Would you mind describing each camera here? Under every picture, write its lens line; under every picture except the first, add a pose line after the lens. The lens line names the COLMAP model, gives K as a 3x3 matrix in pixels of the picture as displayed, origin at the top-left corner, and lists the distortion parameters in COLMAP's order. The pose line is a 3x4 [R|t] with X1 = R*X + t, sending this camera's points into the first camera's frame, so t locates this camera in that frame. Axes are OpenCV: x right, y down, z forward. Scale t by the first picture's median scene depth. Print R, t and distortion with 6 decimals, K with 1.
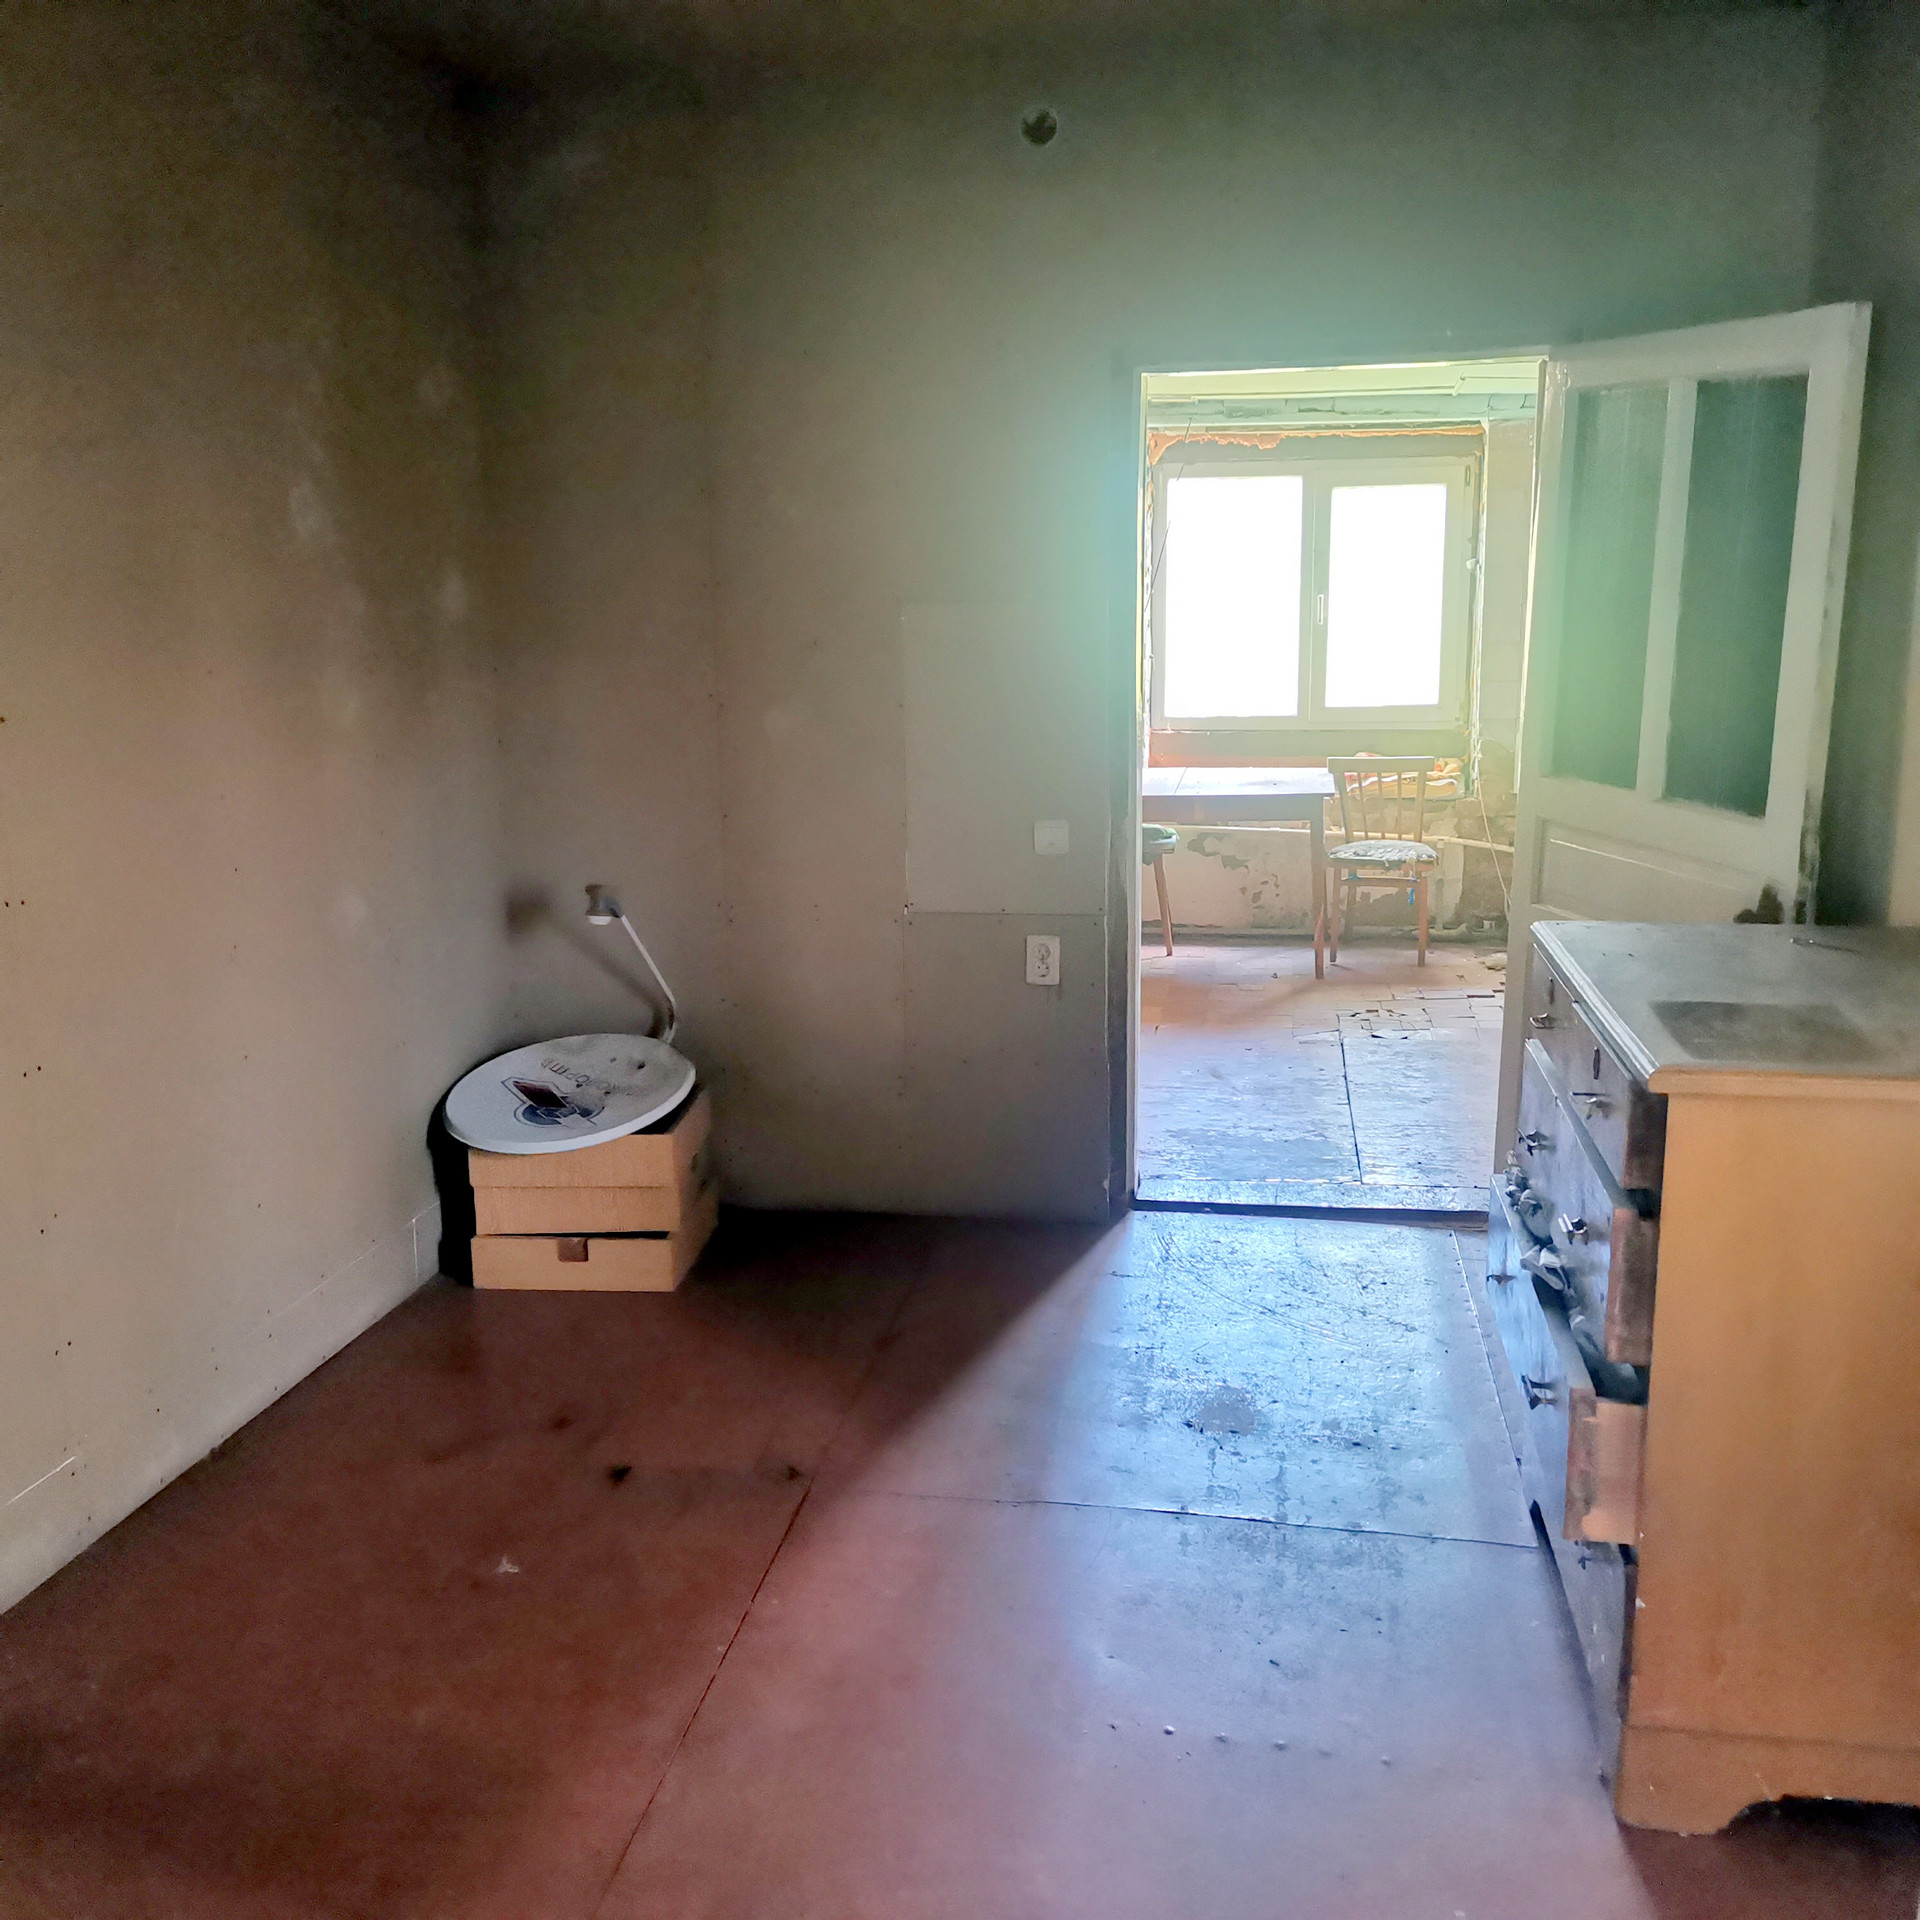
lens RADIAL K [[1839.2, 0, 960.0], [0, 1839.2, 960.0], [0, 0, 1]] dist [-0.003347, 0.005907]
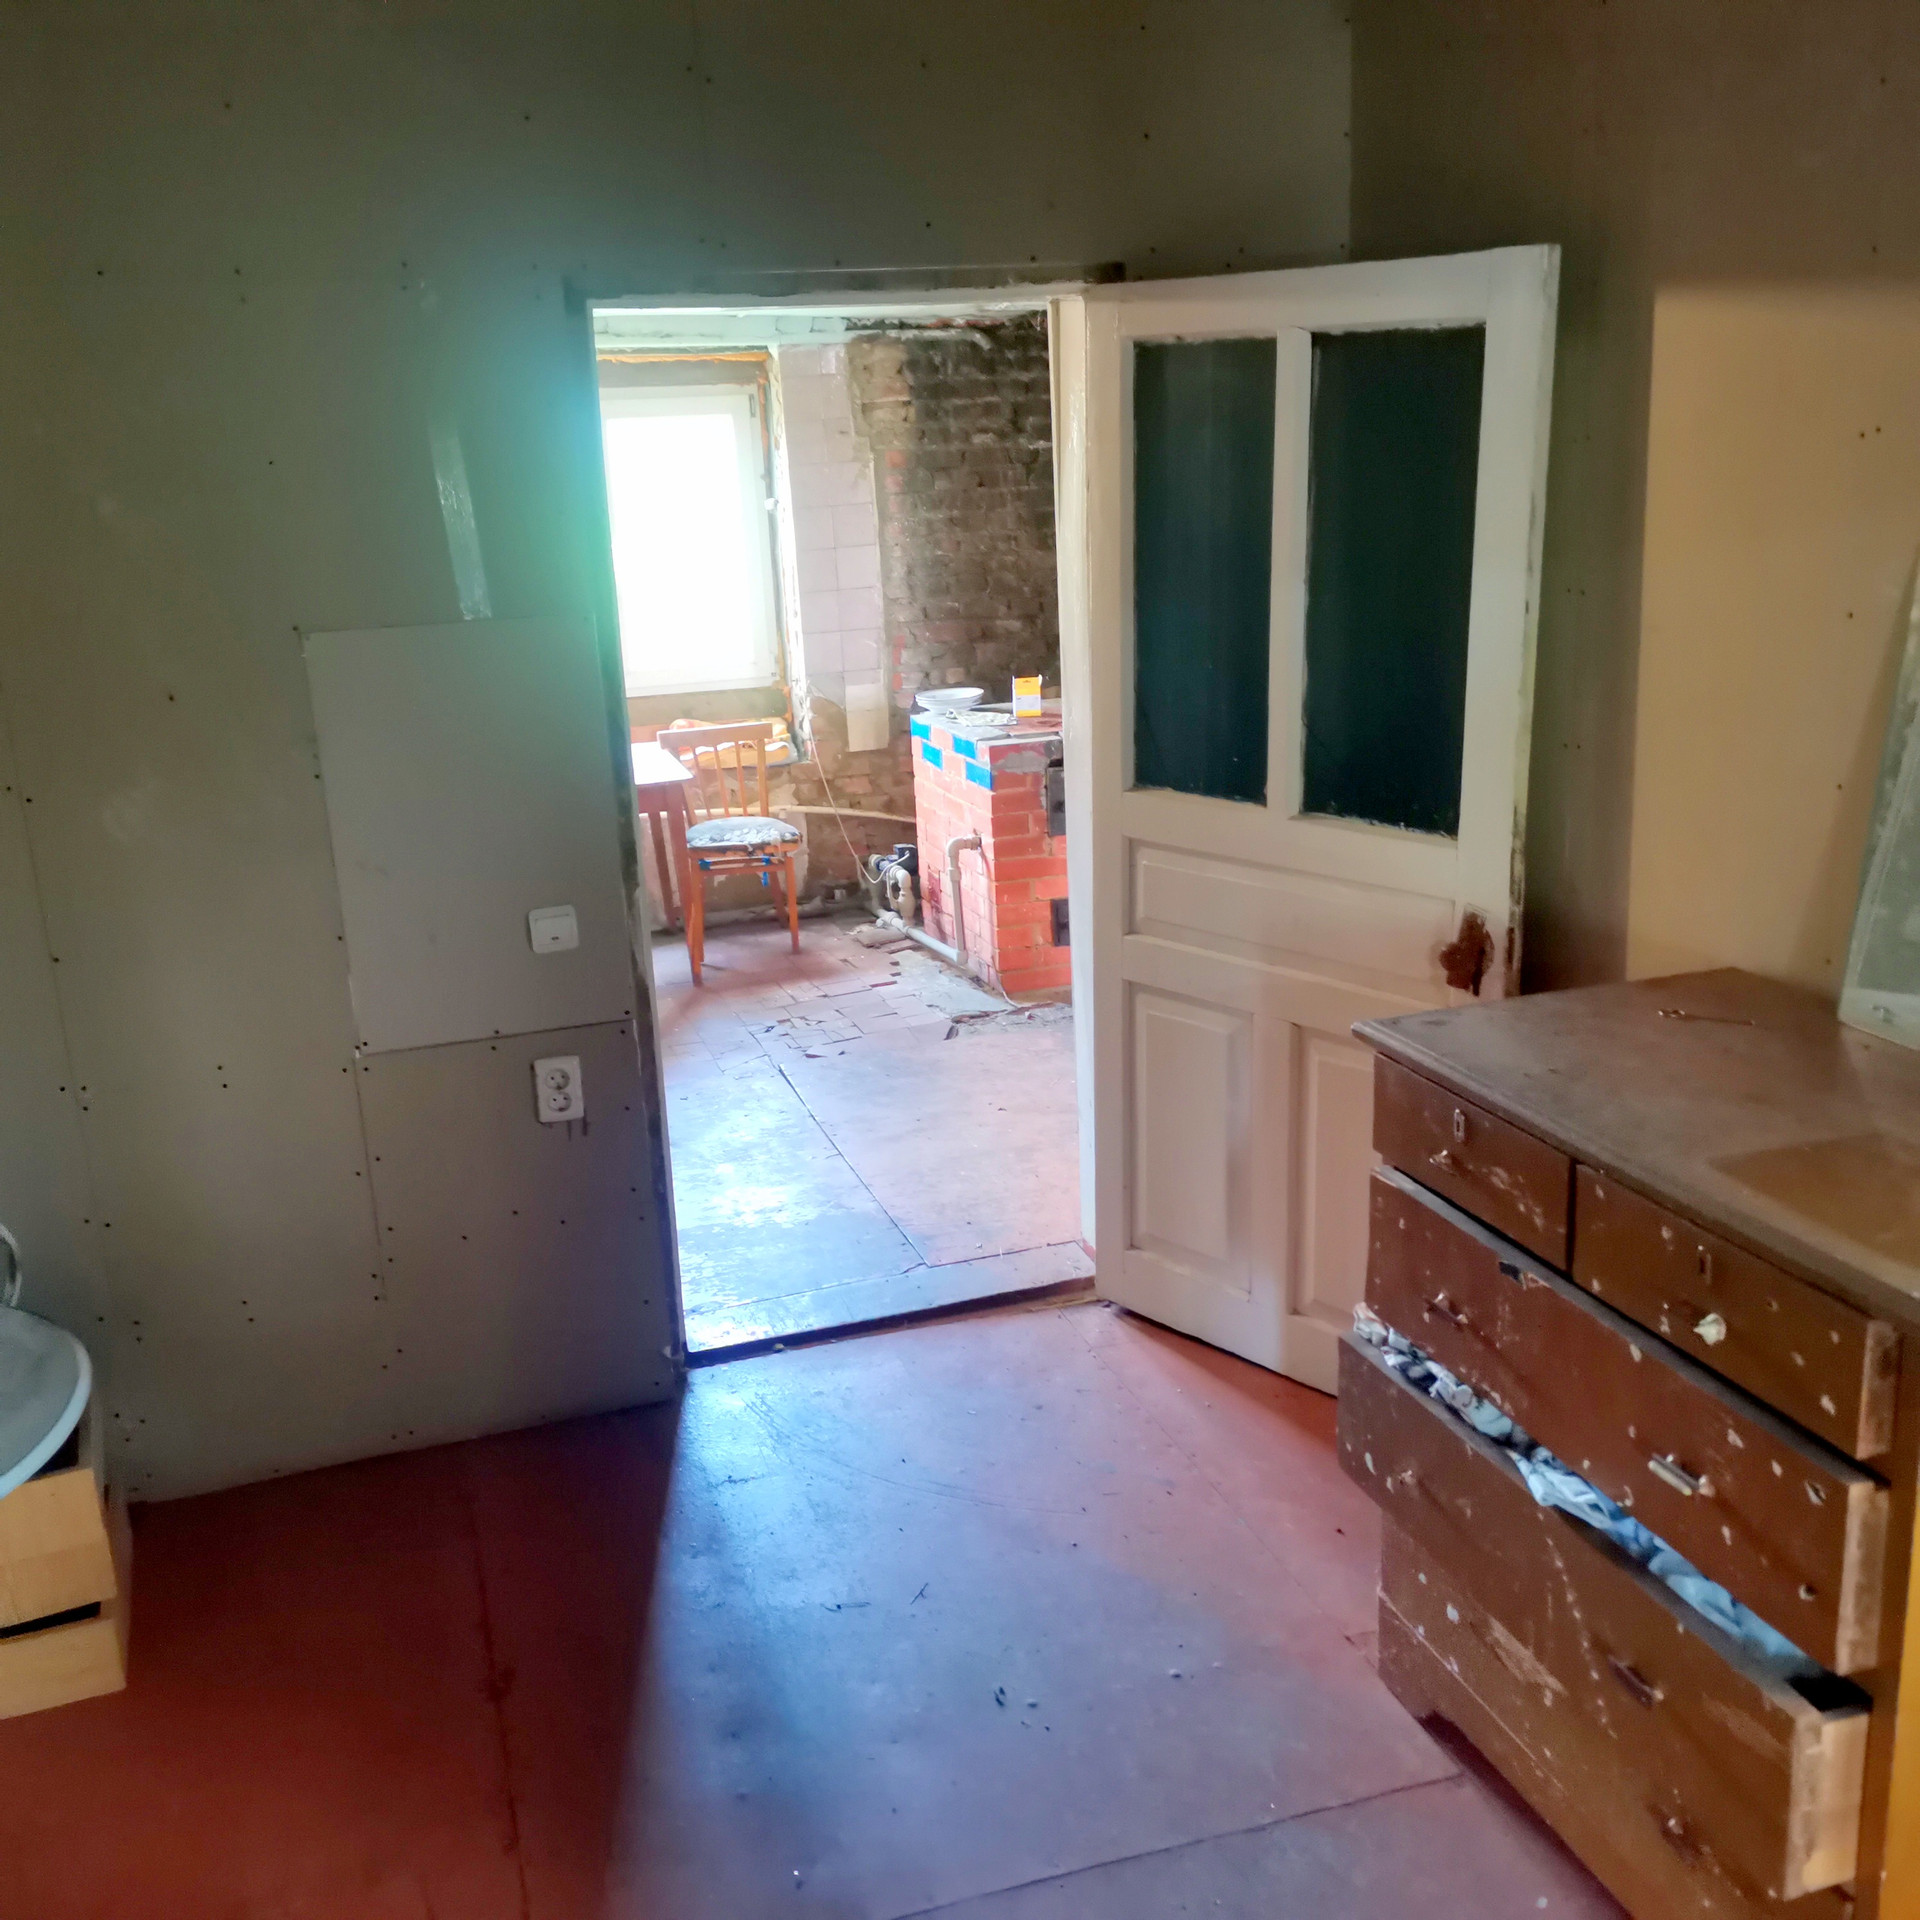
lens RADIAL K [[1815.4, 0, 960.0], [0, 1815.4, 960.0], [0, 0, 1]] dist [0.012859, -0.003749]
pose [[0.880952, -0.143915, 0.450790, -0.095237], [0.119881, 0.989429, 0.081600, -0.064310], [-0.457768, -0.017845, 0.888892, 0.178642]]
